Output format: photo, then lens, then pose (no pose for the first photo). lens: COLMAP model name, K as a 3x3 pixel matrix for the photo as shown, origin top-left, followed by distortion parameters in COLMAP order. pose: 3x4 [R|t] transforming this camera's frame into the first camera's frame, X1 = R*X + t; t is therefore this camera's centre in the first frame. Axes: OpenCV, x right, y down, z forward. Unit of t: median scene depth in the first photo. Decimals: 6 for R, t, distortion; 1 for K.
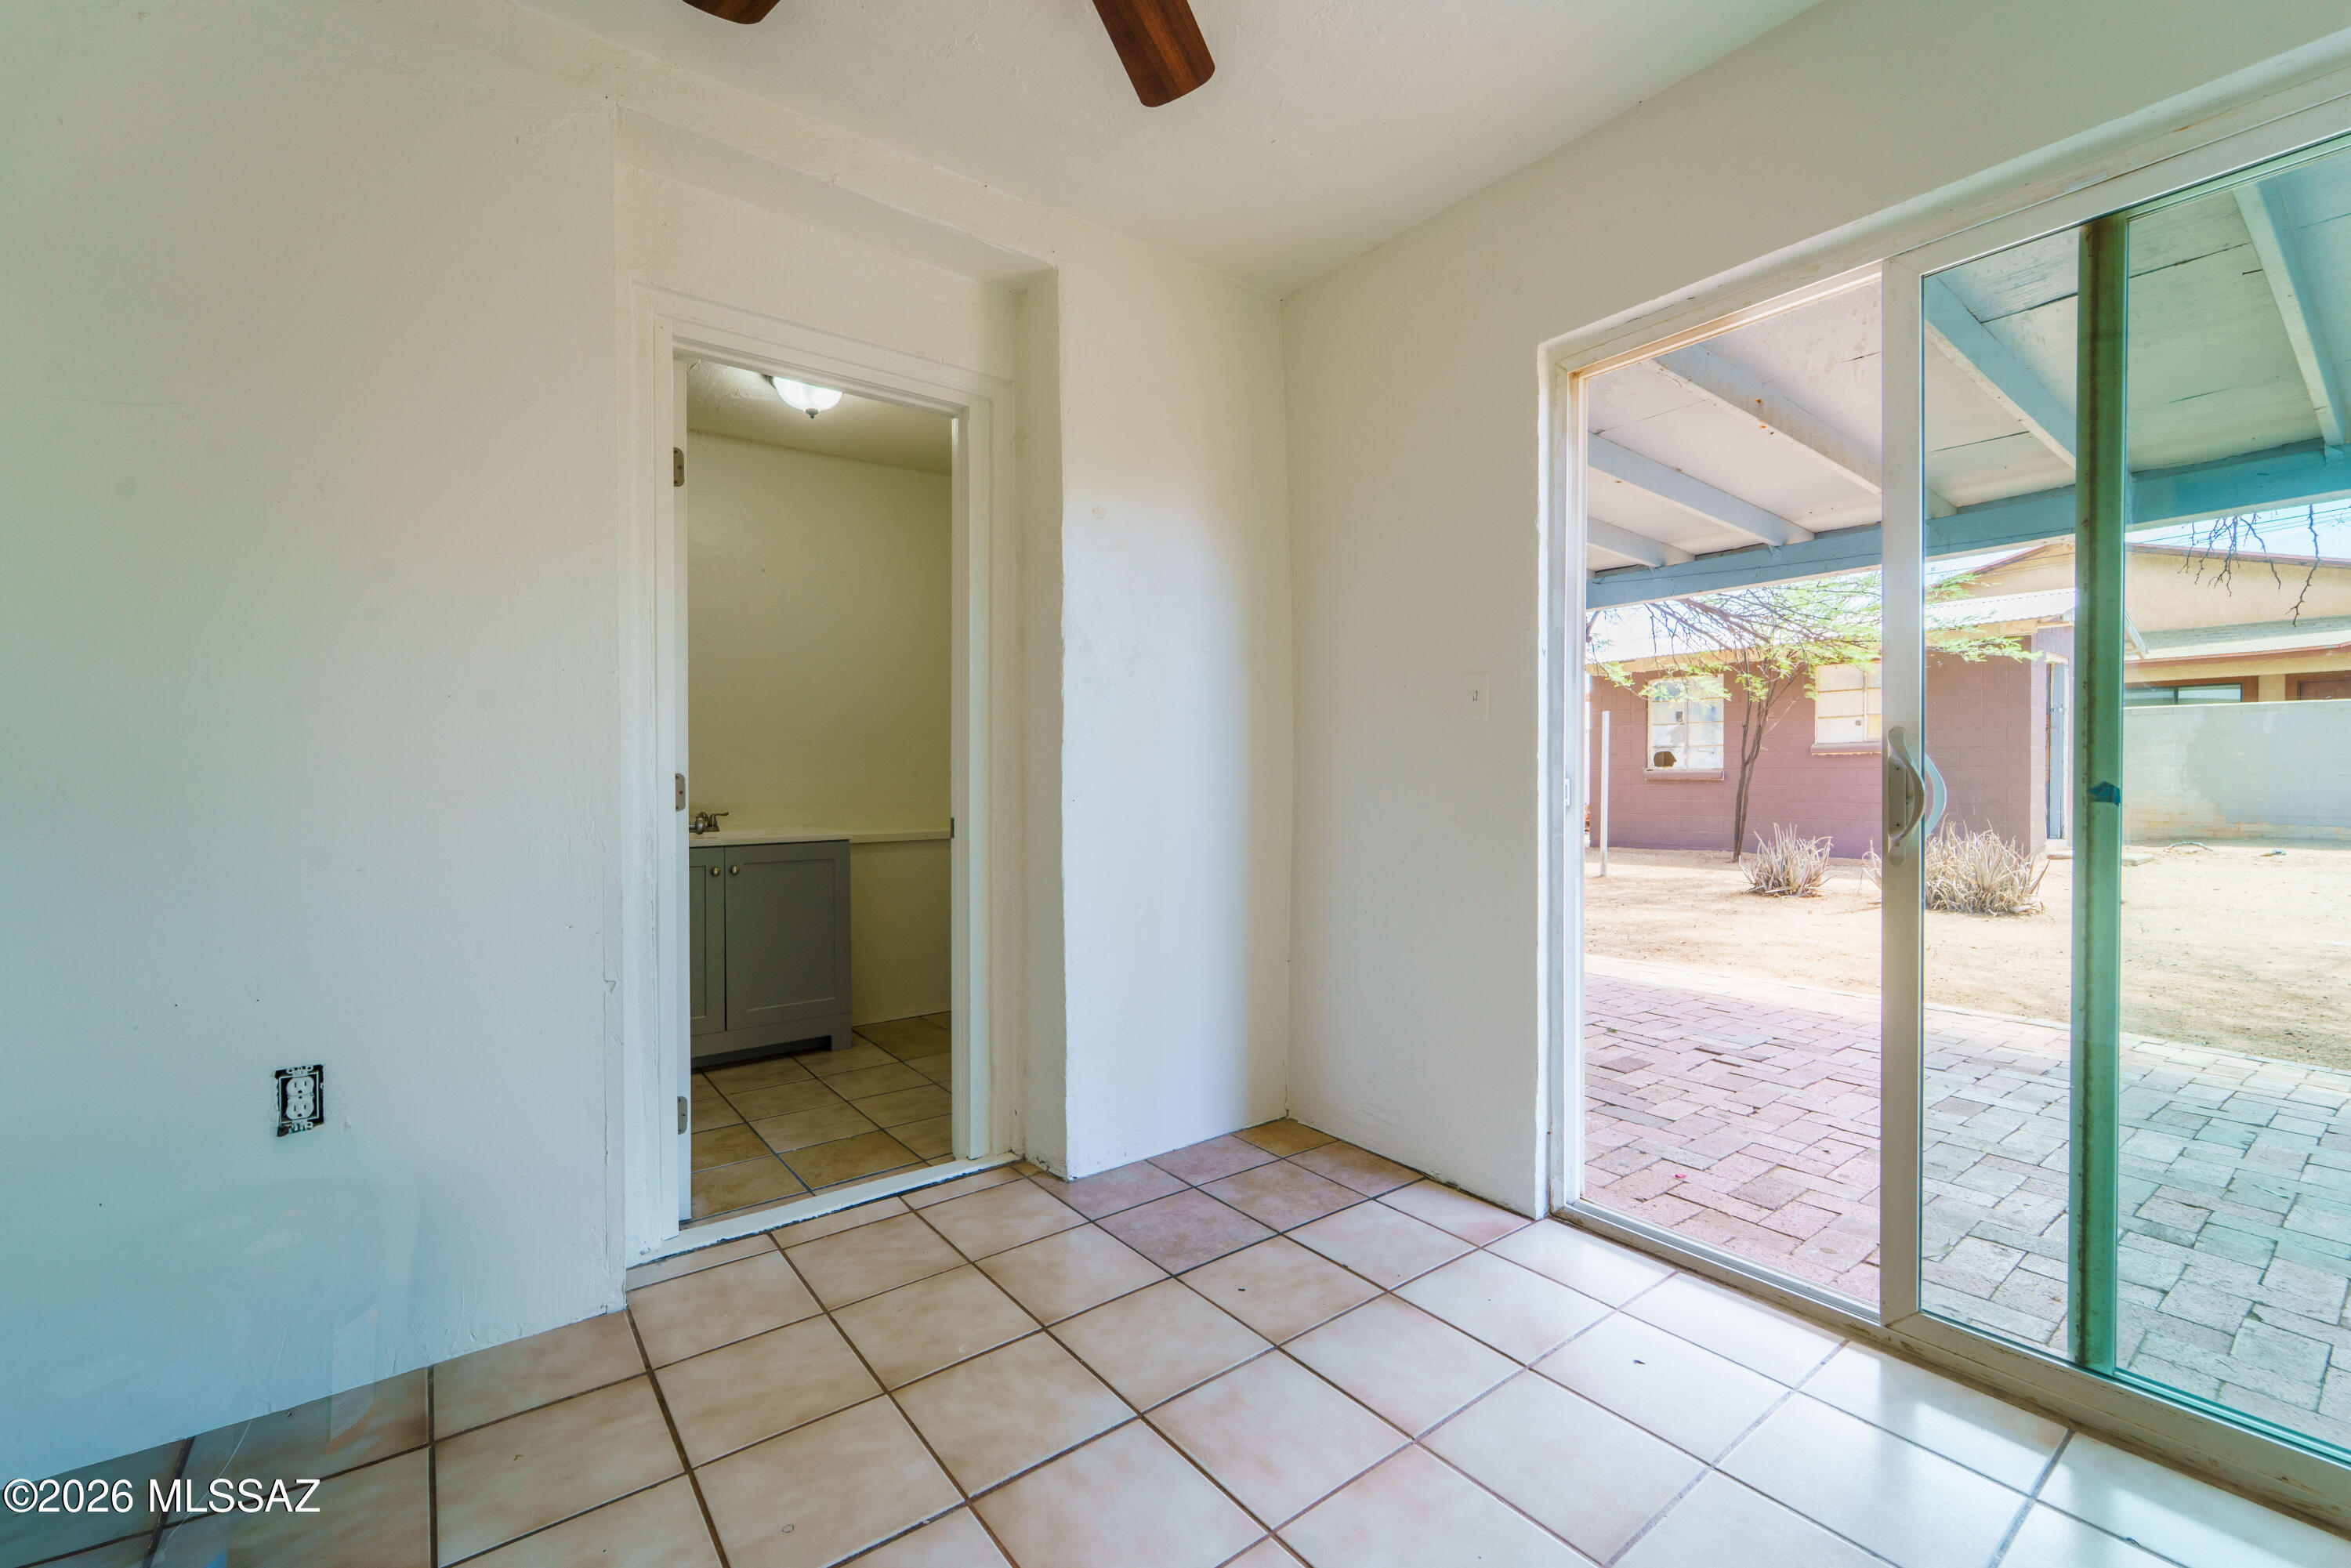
lens RADIAL K [[971.6, 0, 1142.5], [0, 971.6, 784.1], [0, 0, 1]] dist [0.000855, 0.000073]
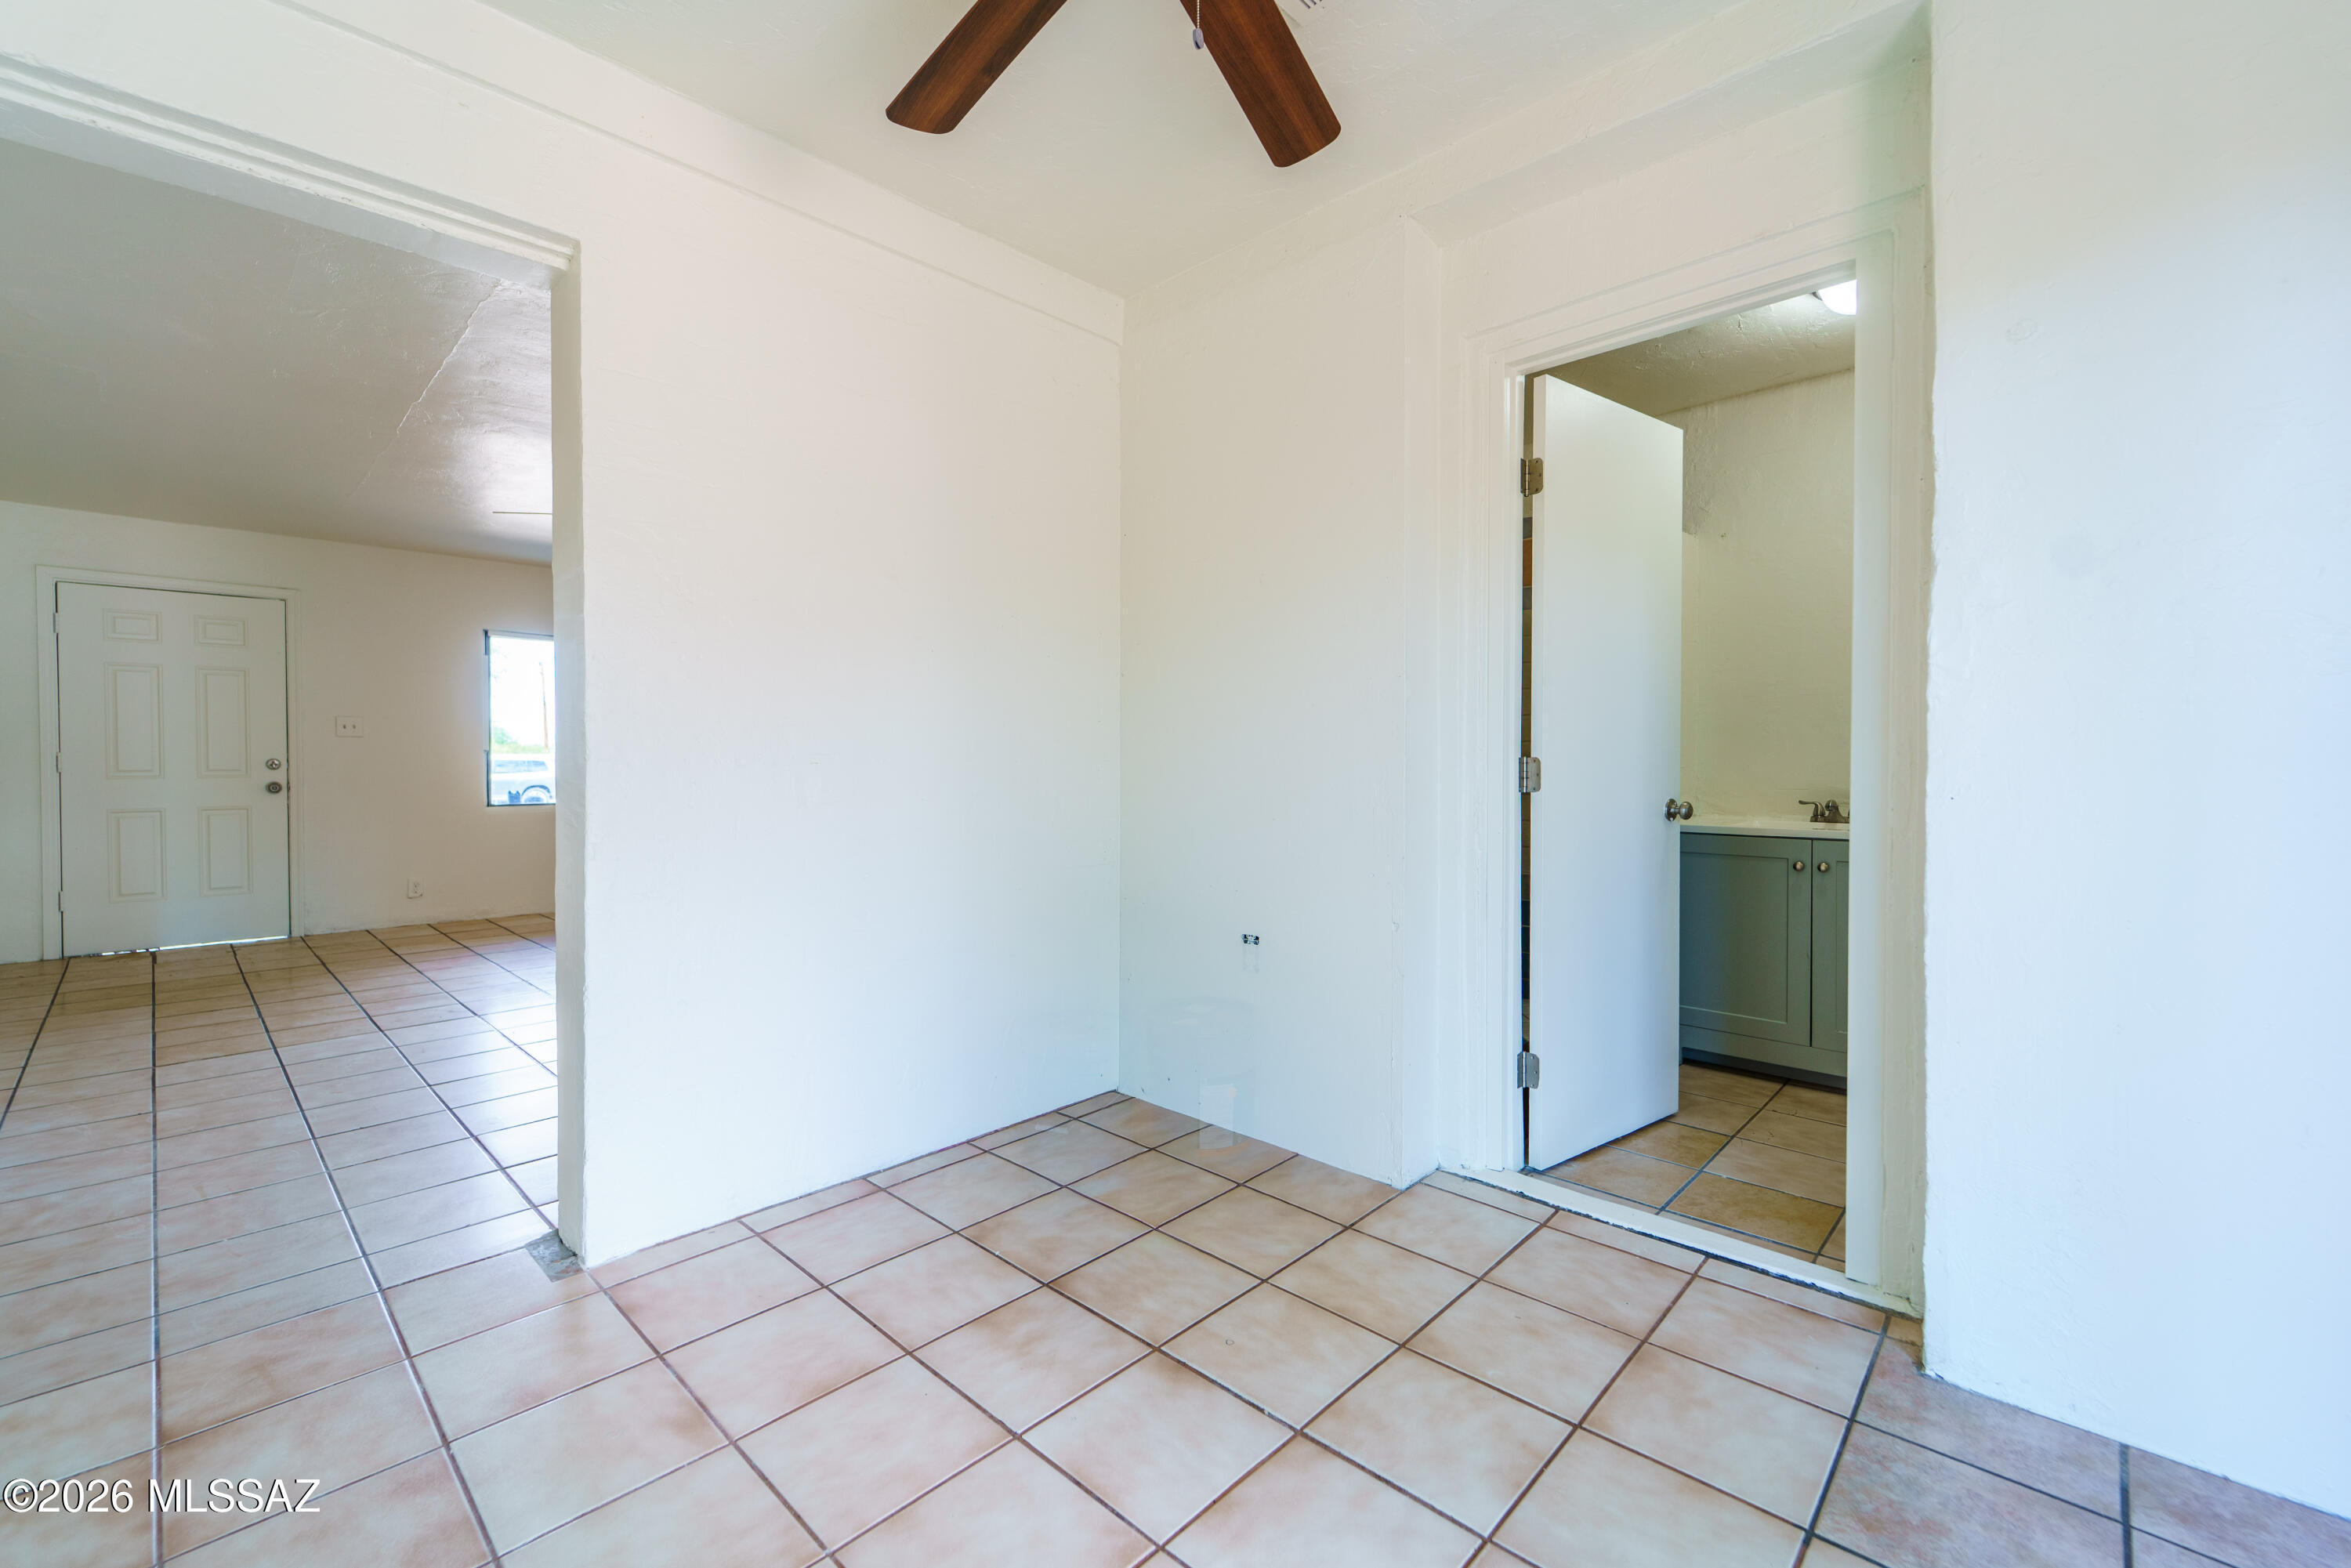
lens RADIAL K [[976.1, 0, 1171.8], [0, 976.1, 772.4], [0, 0, 1]] dist [-0.001374, -0.000628]
pose [[0.174741, 0.018104, -0.984448, 0.530973], [-0.012453, 0.999792, 0.016176, -0.005235], [0.984536, 0.009433, 0.174930, 0.416967]]
